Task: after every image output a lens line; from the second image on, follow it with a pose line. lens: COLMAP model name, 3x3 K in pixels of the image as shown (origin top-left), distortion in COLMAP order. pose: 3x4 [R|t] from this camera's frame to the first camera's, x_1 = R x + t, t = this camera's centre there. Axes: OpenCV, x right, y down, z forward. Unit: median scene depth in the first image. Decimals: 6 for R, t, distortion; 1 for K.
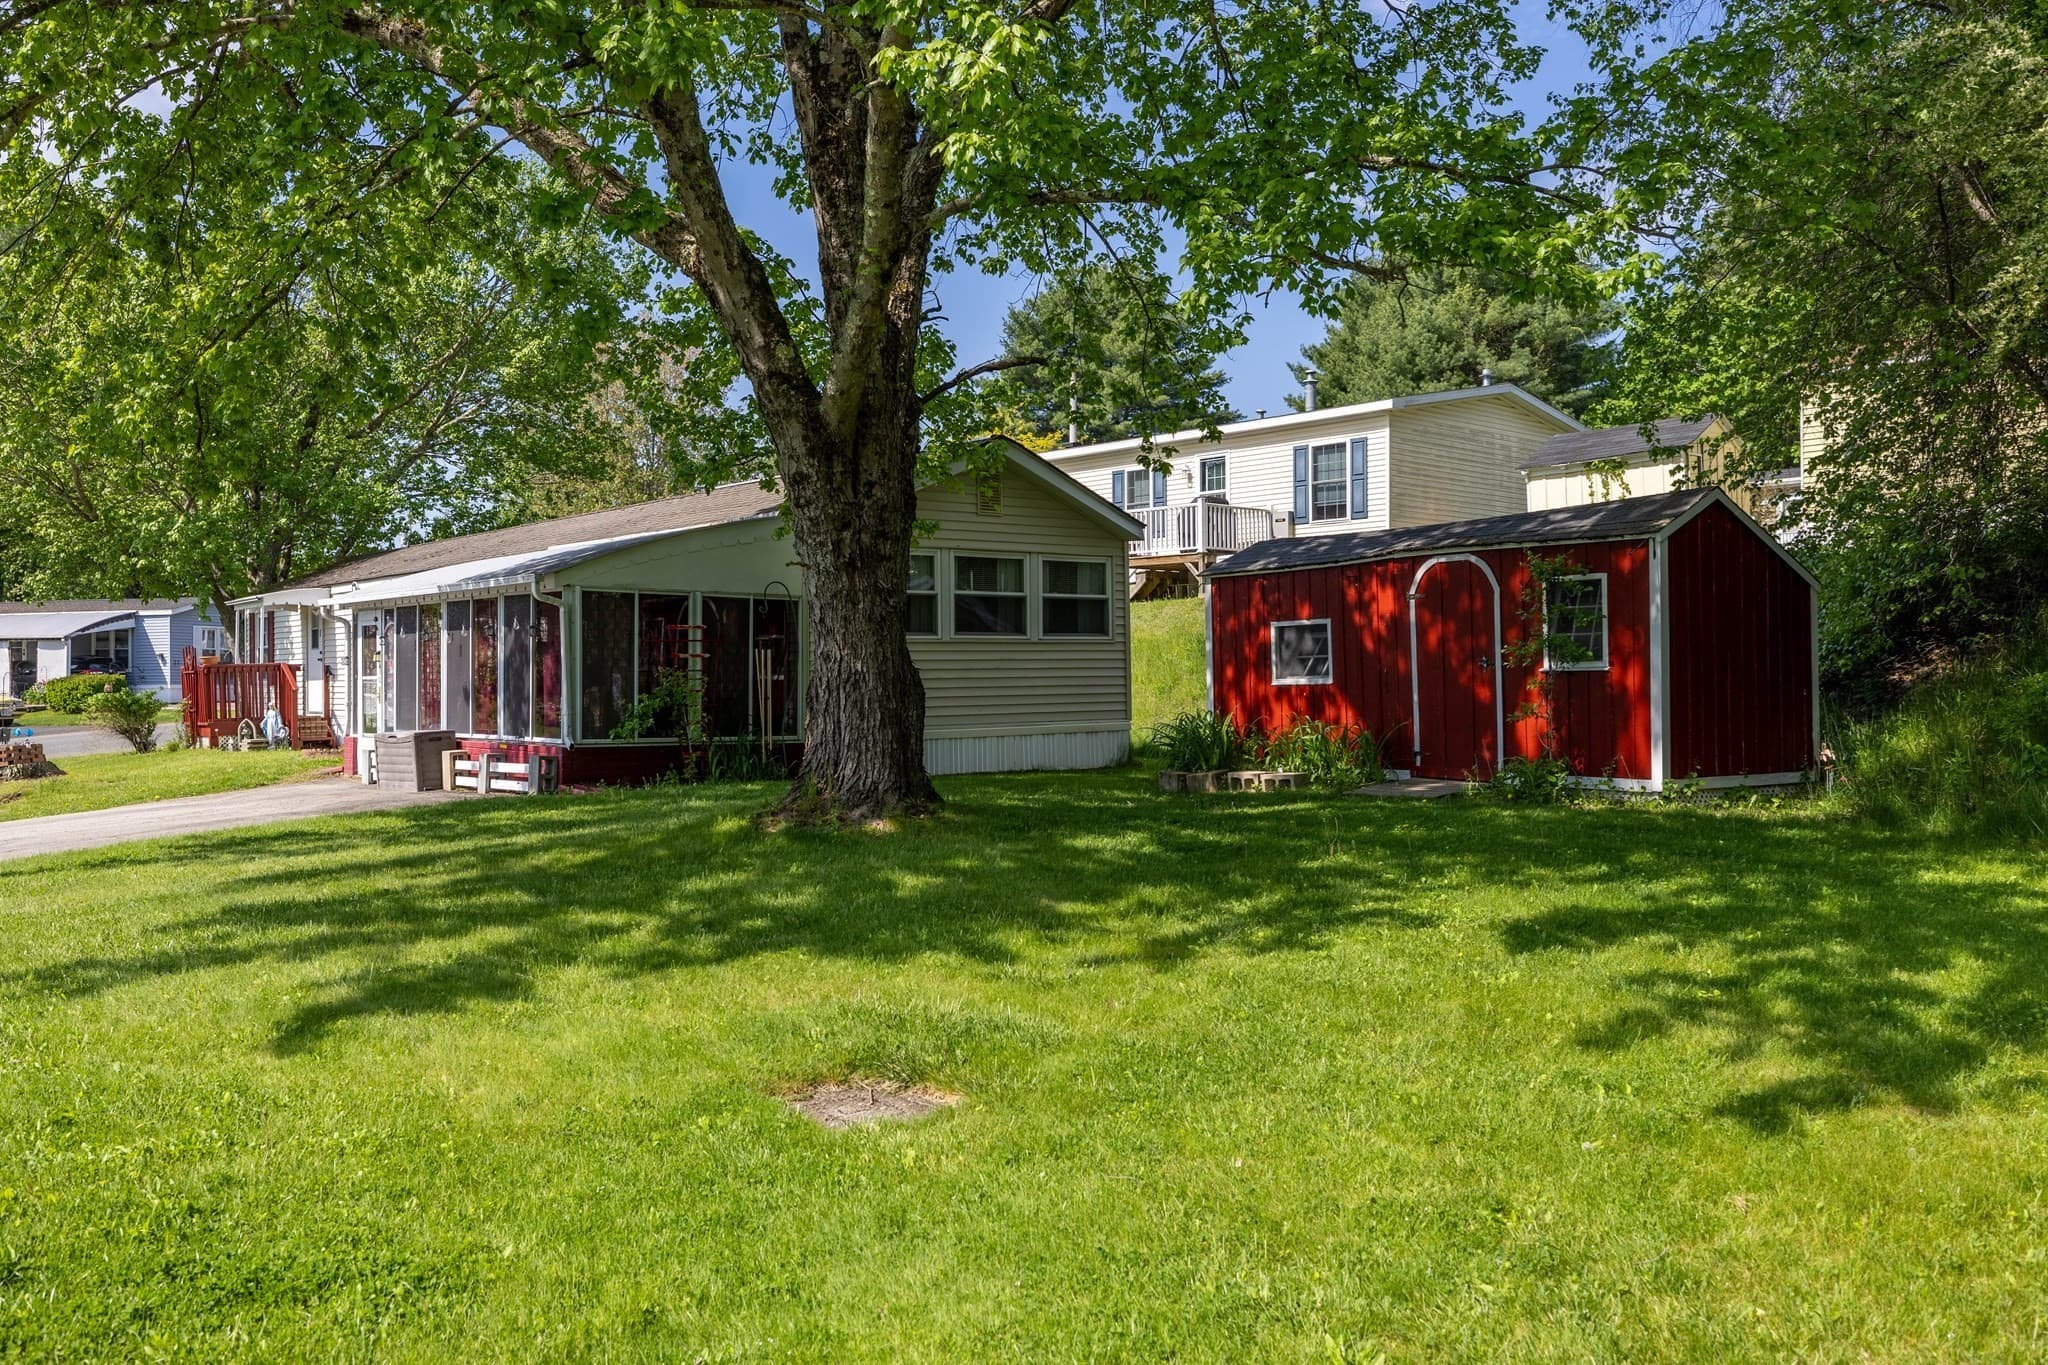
lens RADIAL K [[1687.6, 0, 1024.0], [0, 1687.6, 682.5], [0, 0, 1]] dist [-0.007565, 0.000535]
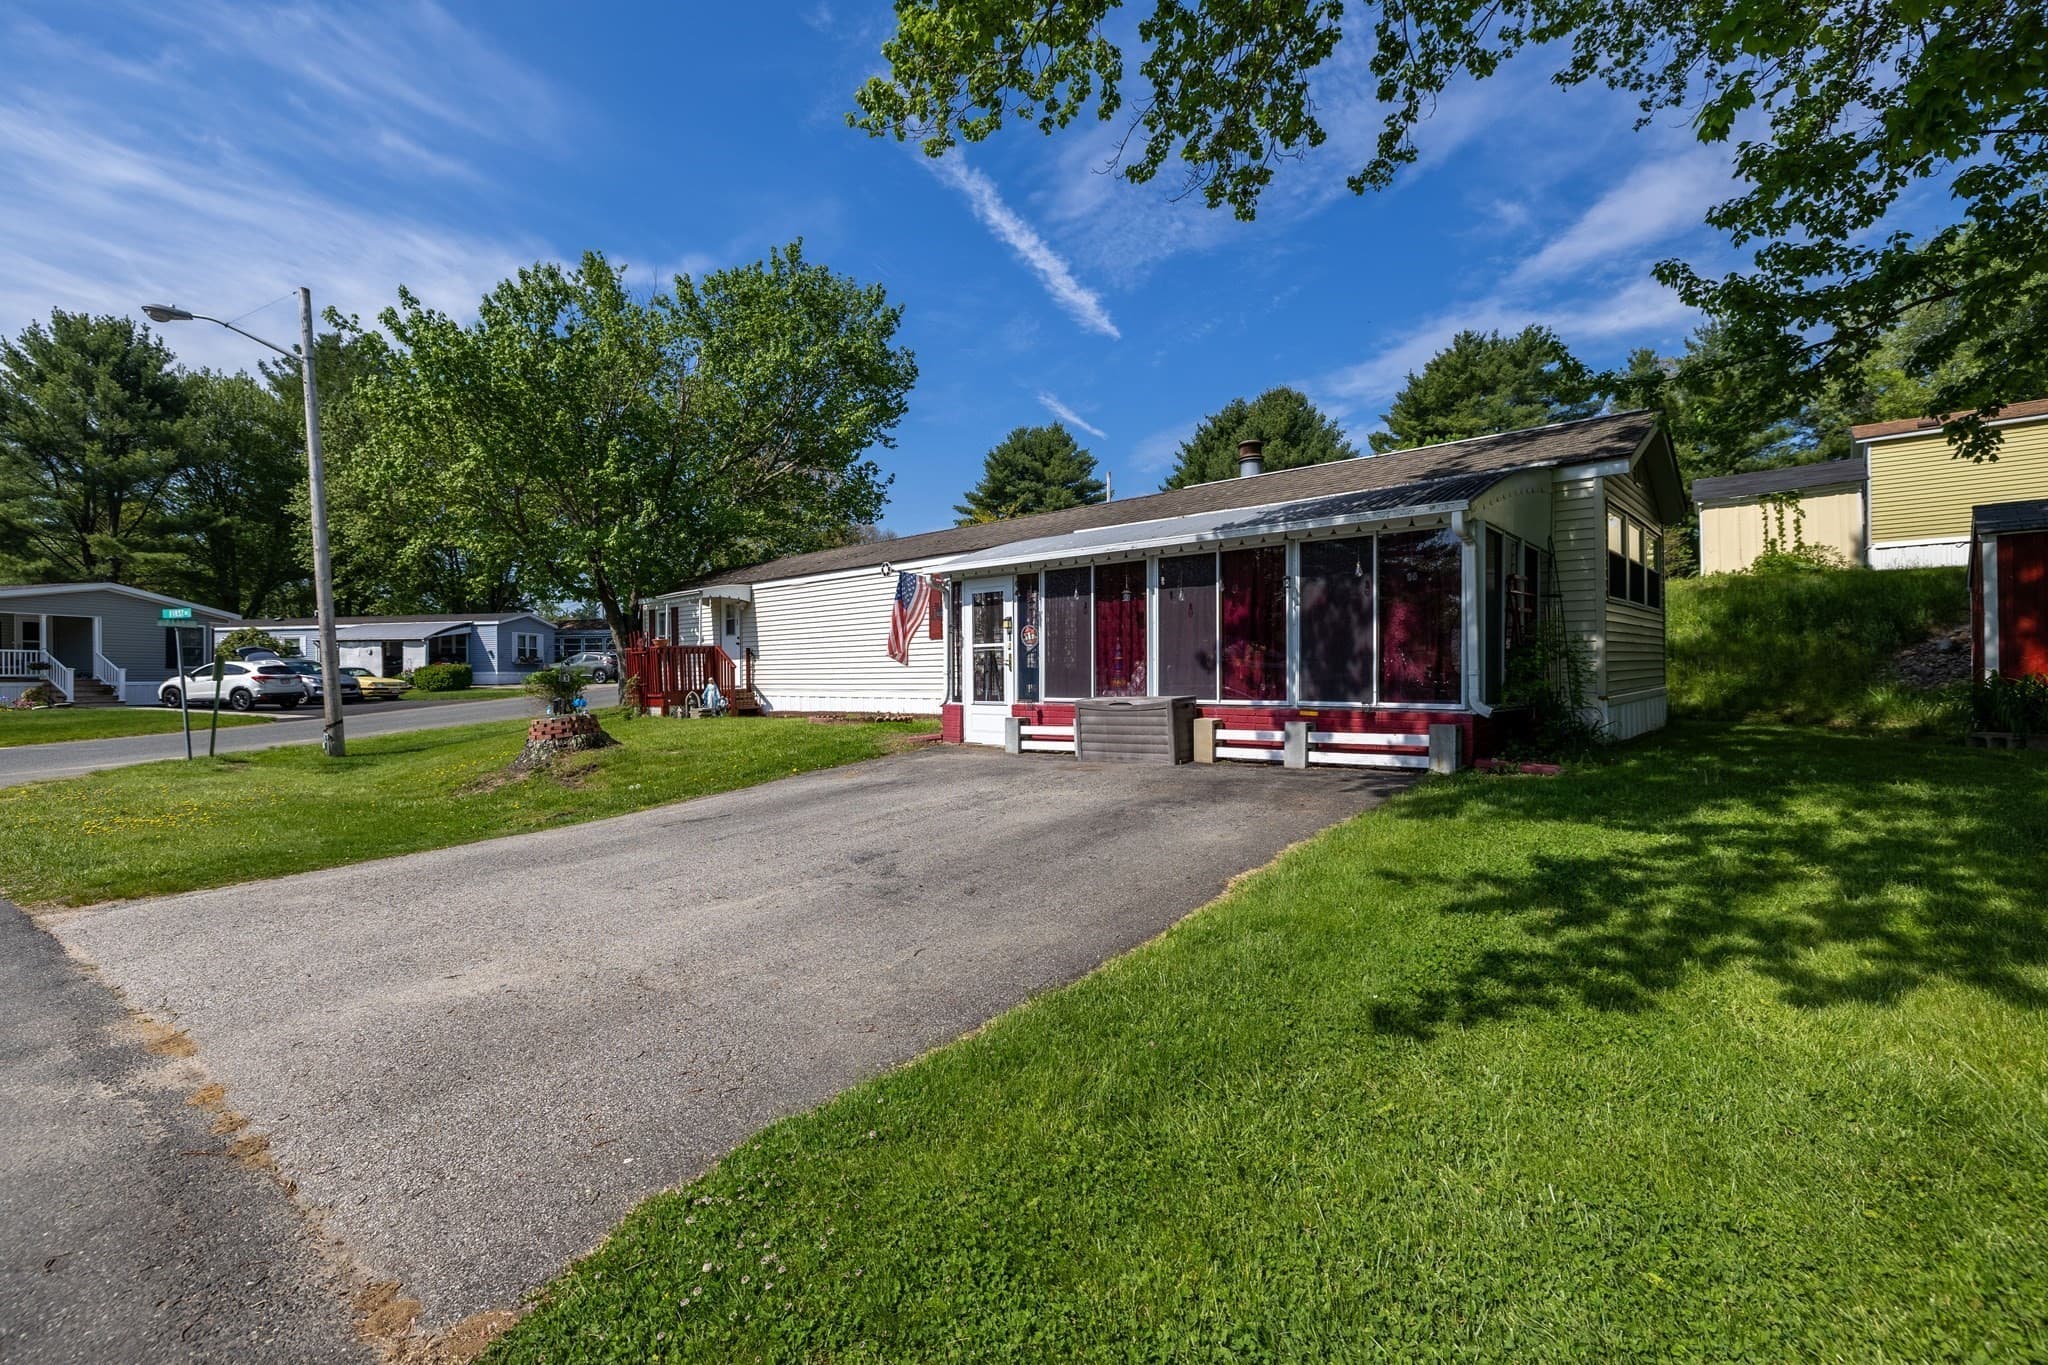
lens RADIAL K [[901.6, 0, 1017.0], [0, 901.6, 675.2], [0, 0, 1]] dist [-0.015325, 0.007215]
pose [[0.992151, -0.002264, 0.125029, -0.436776], [0.002303, 0.999997, -0.000164, 0.014970], [-0.125028, 0.000451, 0.992153, 0.469199]]
